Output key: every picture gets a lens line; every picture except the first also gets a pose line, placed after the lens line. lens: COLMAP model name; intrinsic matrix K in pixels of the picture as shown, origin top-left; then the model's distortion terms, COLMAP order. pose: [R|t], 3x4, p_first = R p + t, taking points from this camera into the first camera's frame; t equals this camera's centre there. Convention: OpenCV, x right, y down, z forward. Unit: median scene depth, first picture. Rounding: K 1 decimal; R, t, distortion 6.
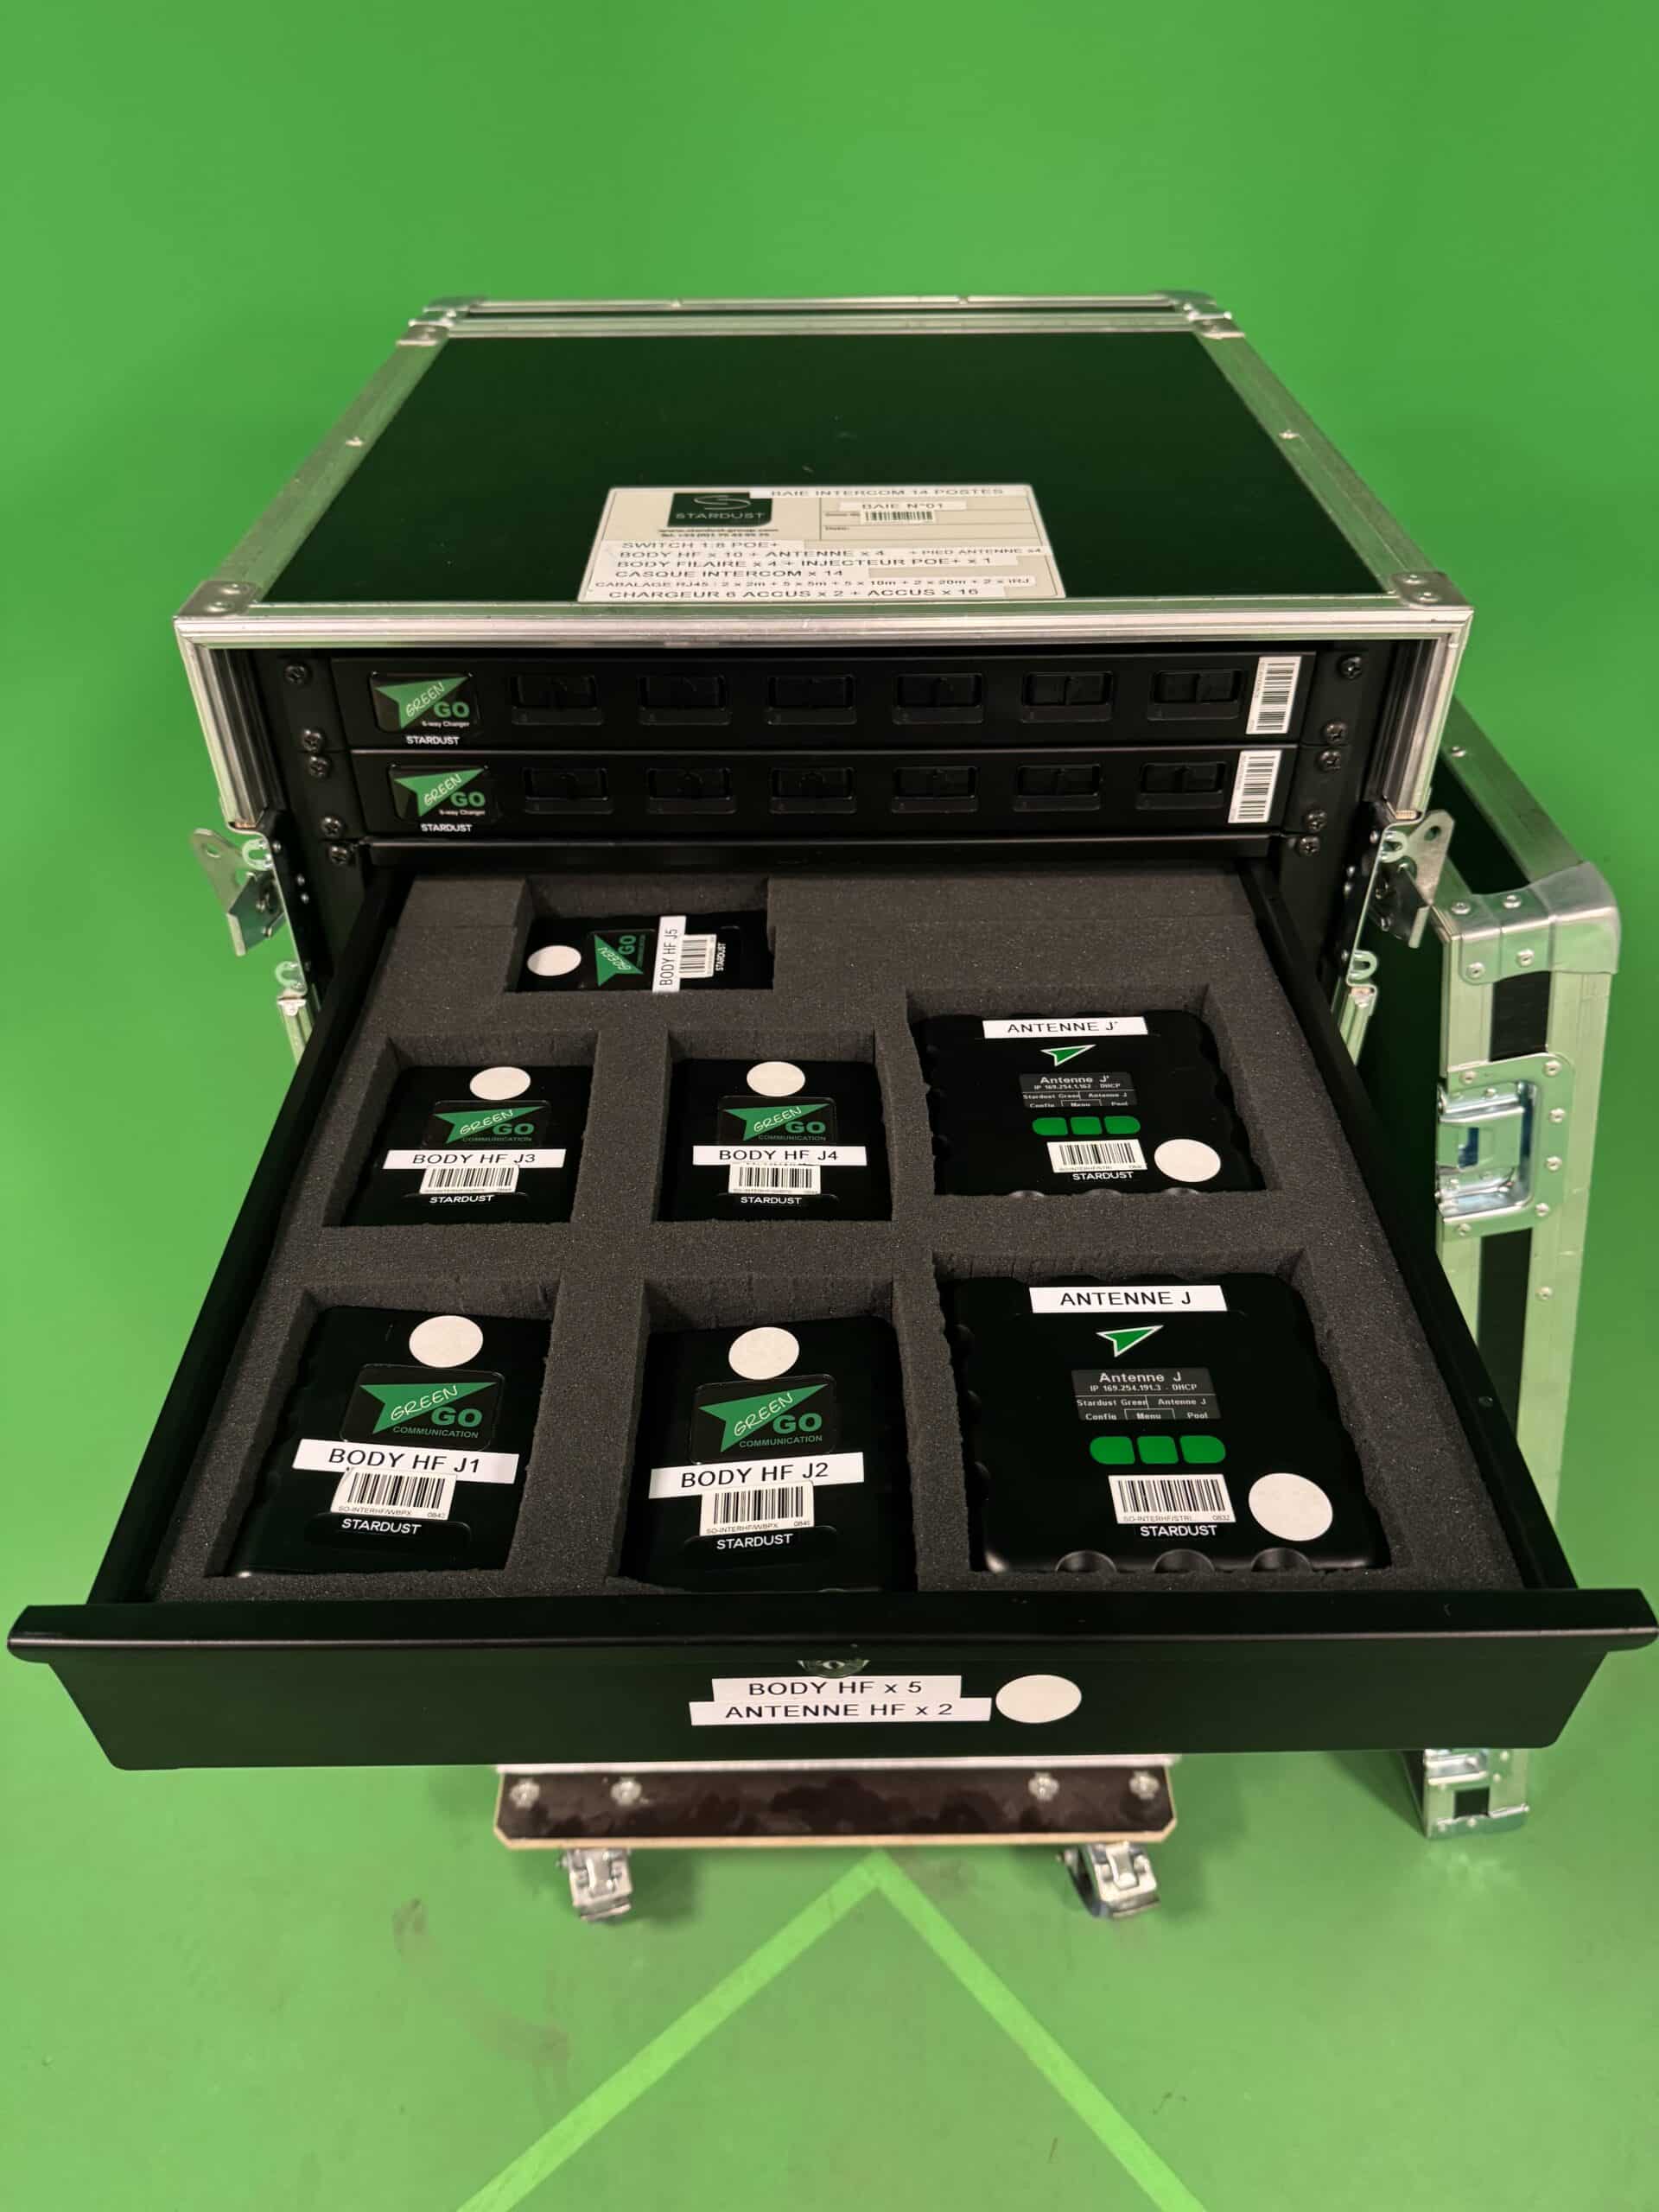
lens RADIAL K [[1548.0, 0, 816.5], [0, 1548.0, 1090.1], [0, 0, 1]] dist [0.011703, -0.037973]
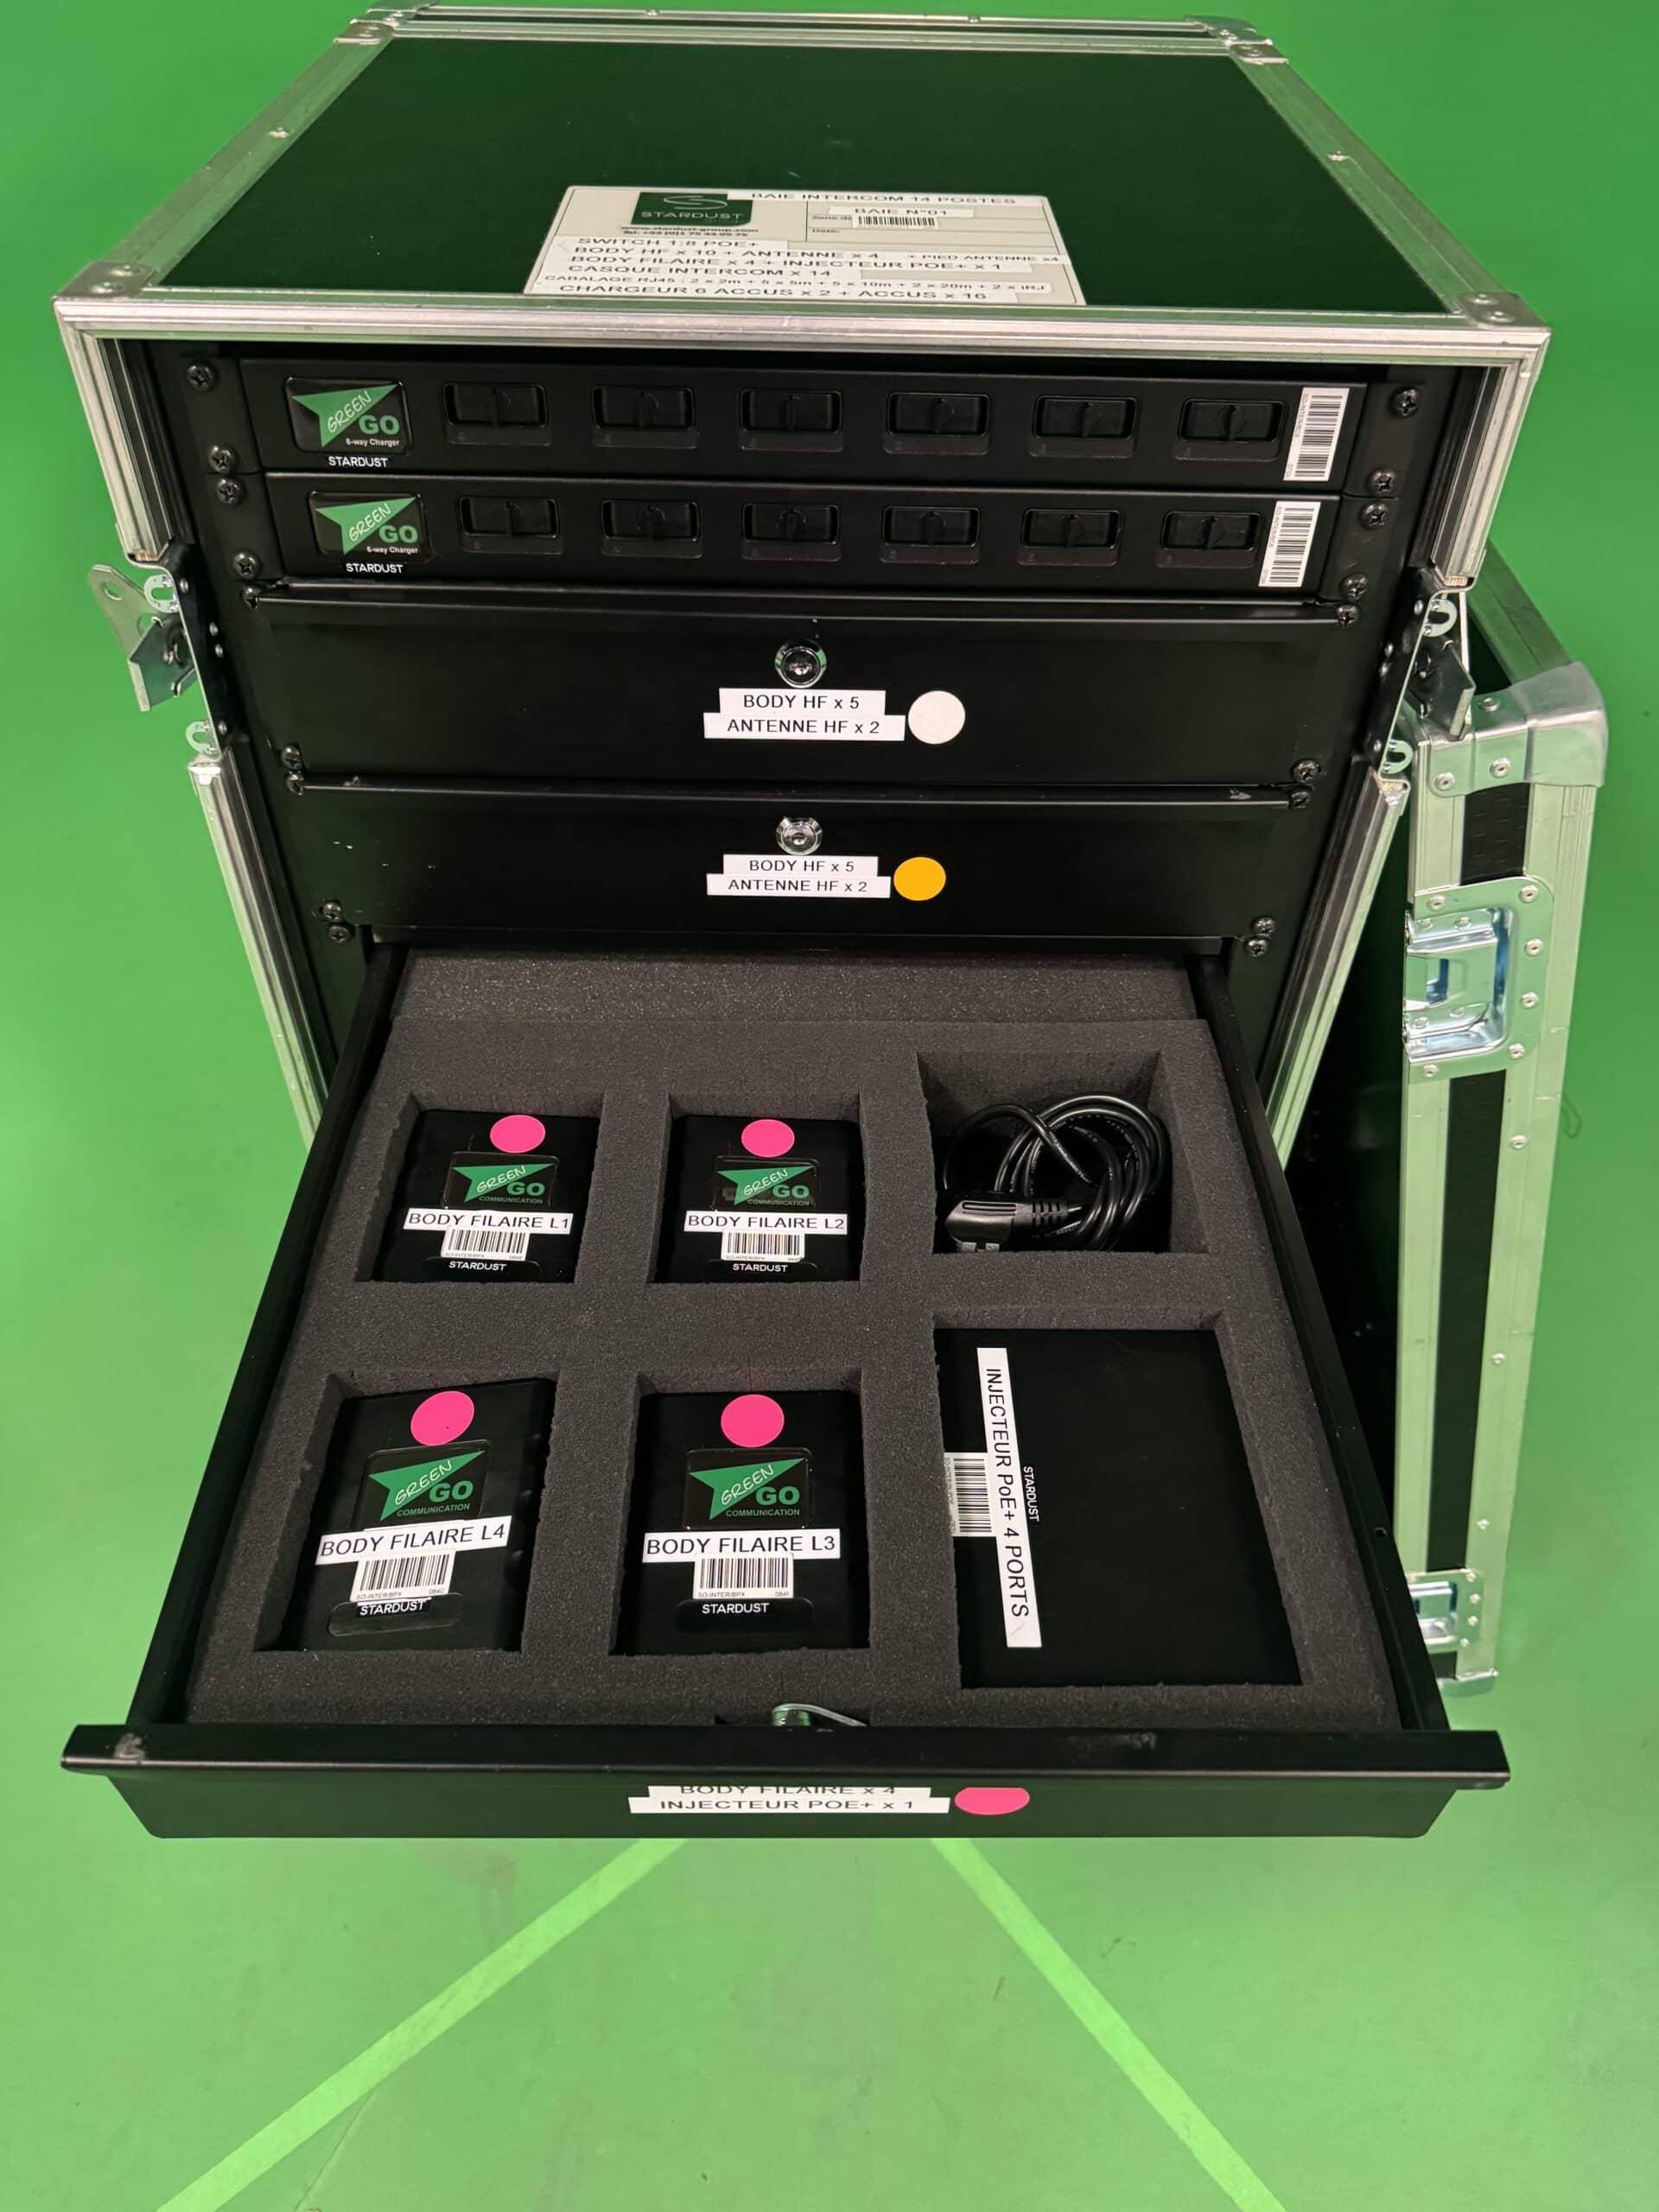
lens RADIAL K [[1548.0, 0, 808.8], [0, 1548.0, 1095.7], [0, 0, 1]] dist [0.011703, -0.037973]
pose [[0.999665, 0.022711, 0.012422, 0.004229], [-0.023766, 0.995414, 0.092661, 0.042287], [-0.010261, -0.092925, 0.995620, 0.088609]]
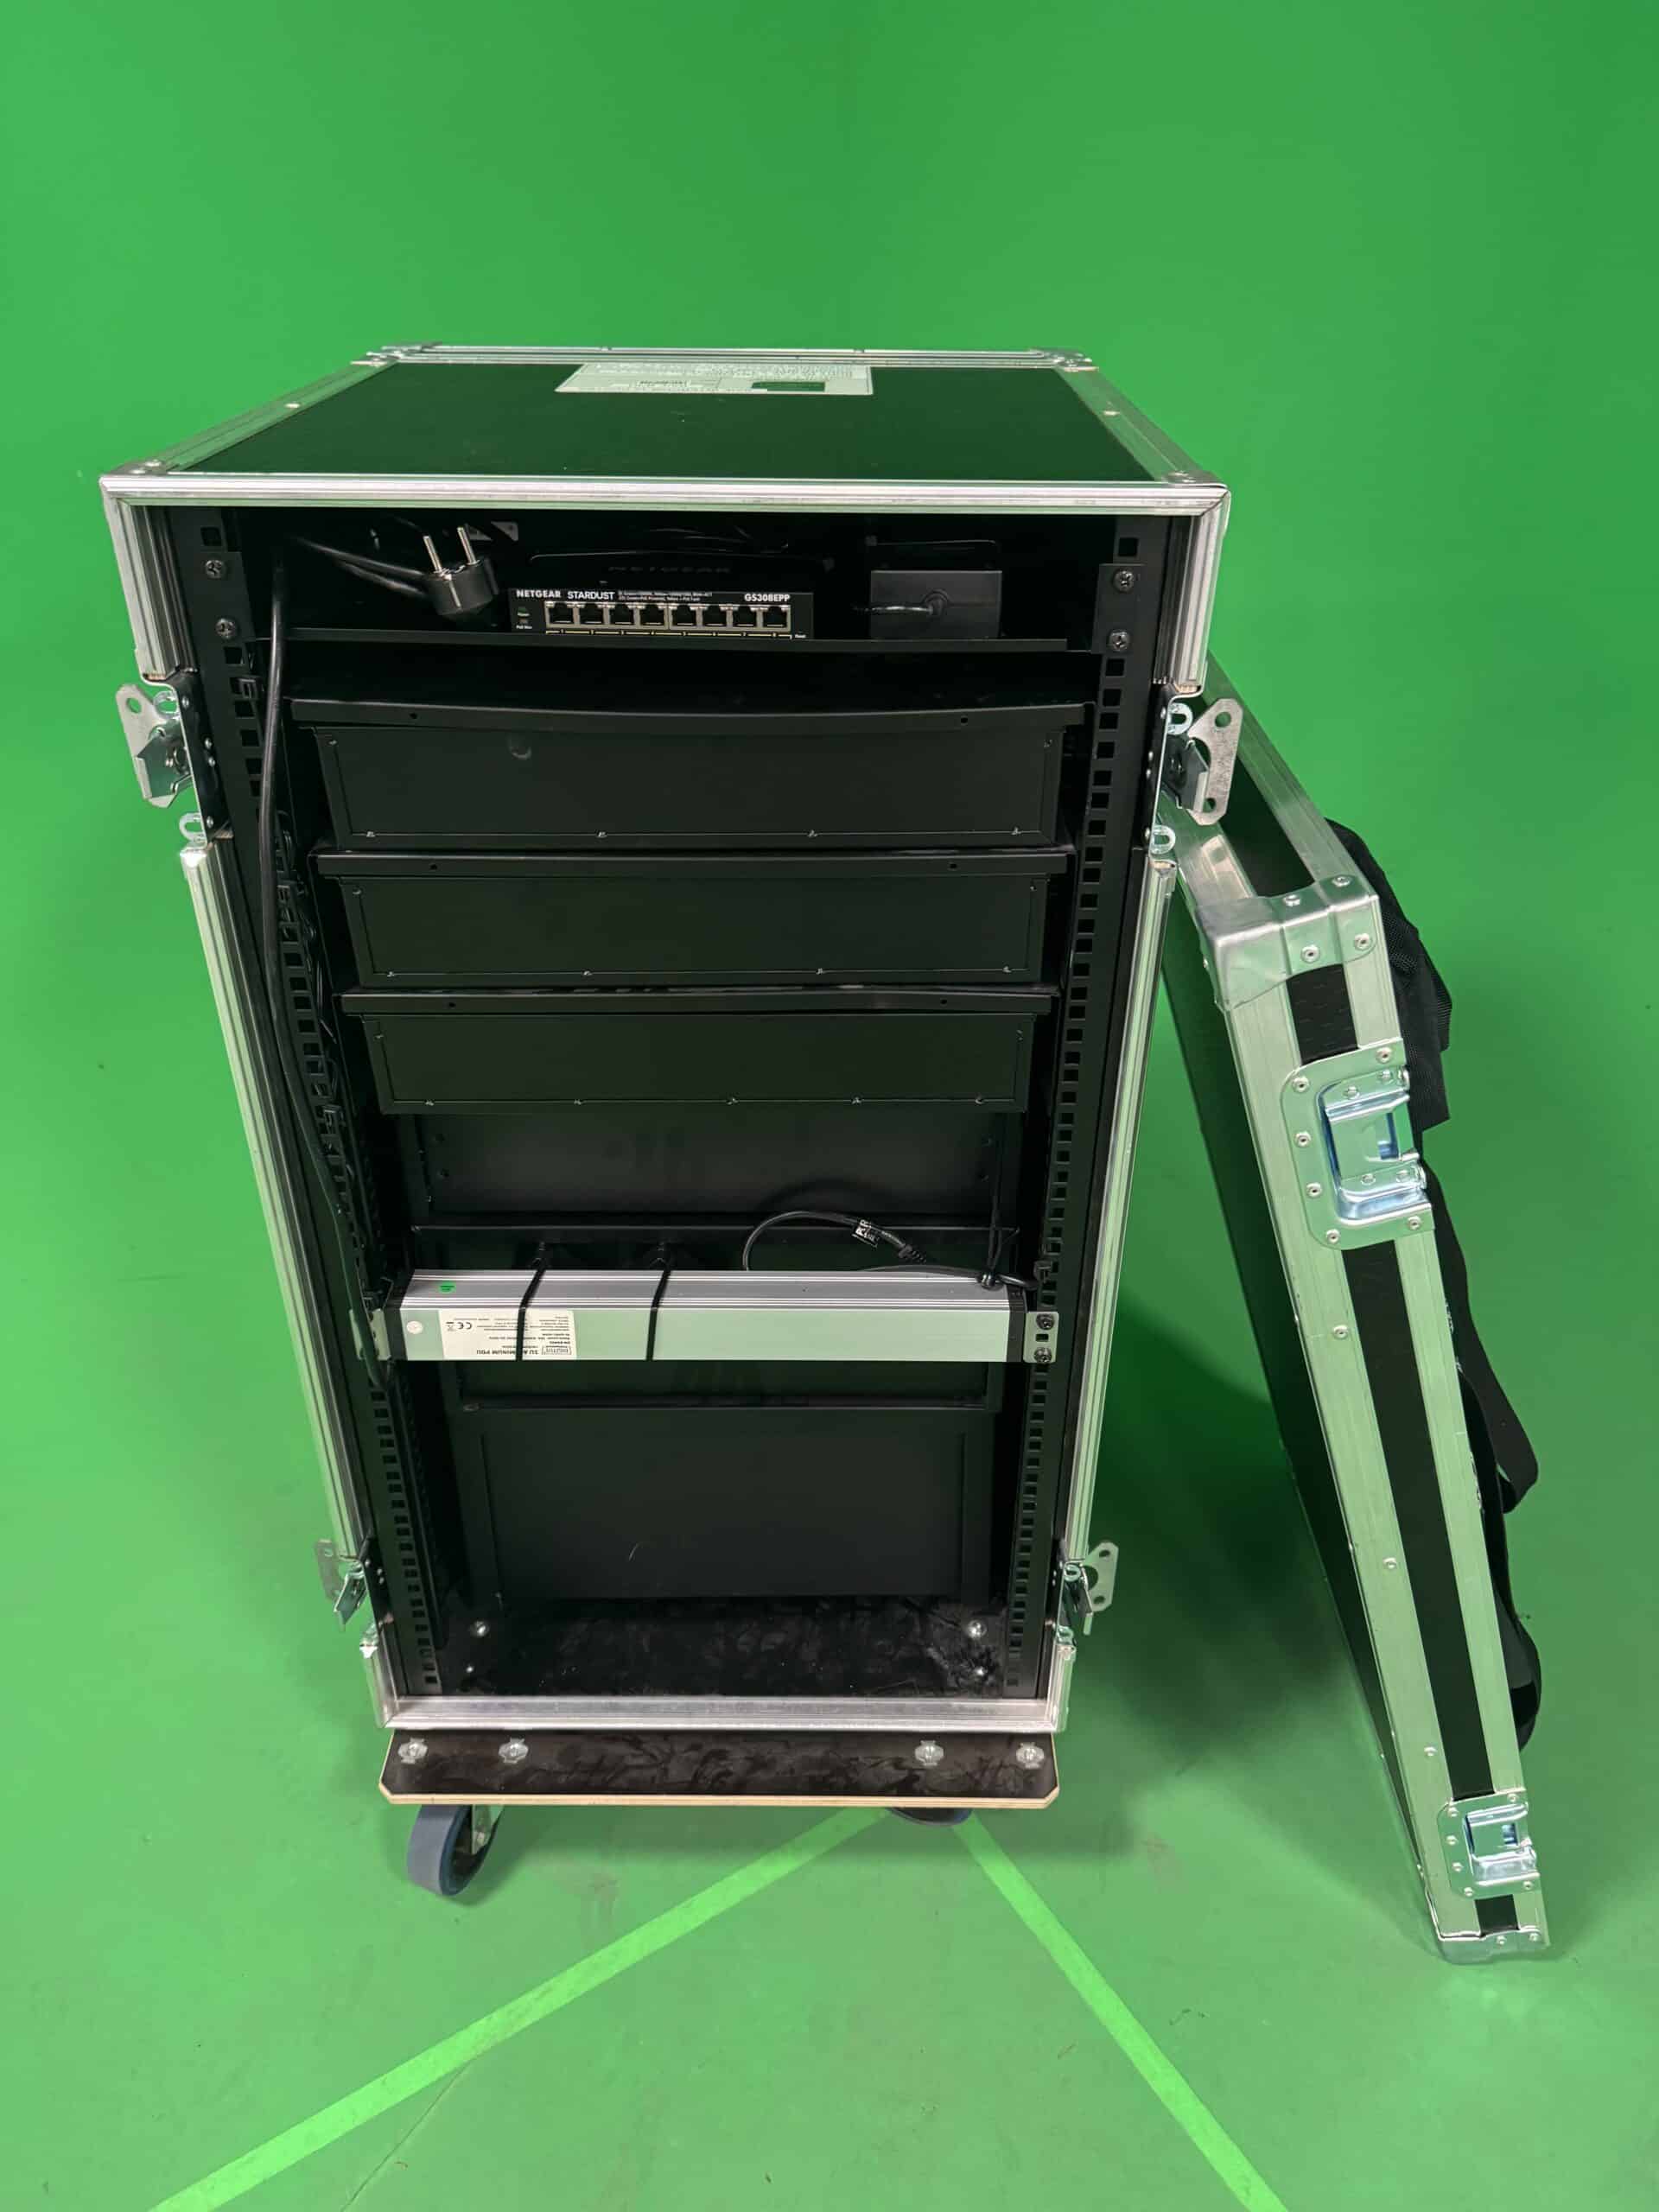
lens RADIAL K [[1548.0, 0, 818.2], [0, 1548.0, 1128.8], [0, 0, 1]] dist [0.011703, -0.037973]
pose [[0.999692, 0.023820, -0.006971, 0.125960], [-0.024467, 0.992996, -0.115586, 0.268488], [0.004169, 0.115721, 0.993273, -0.078688]]
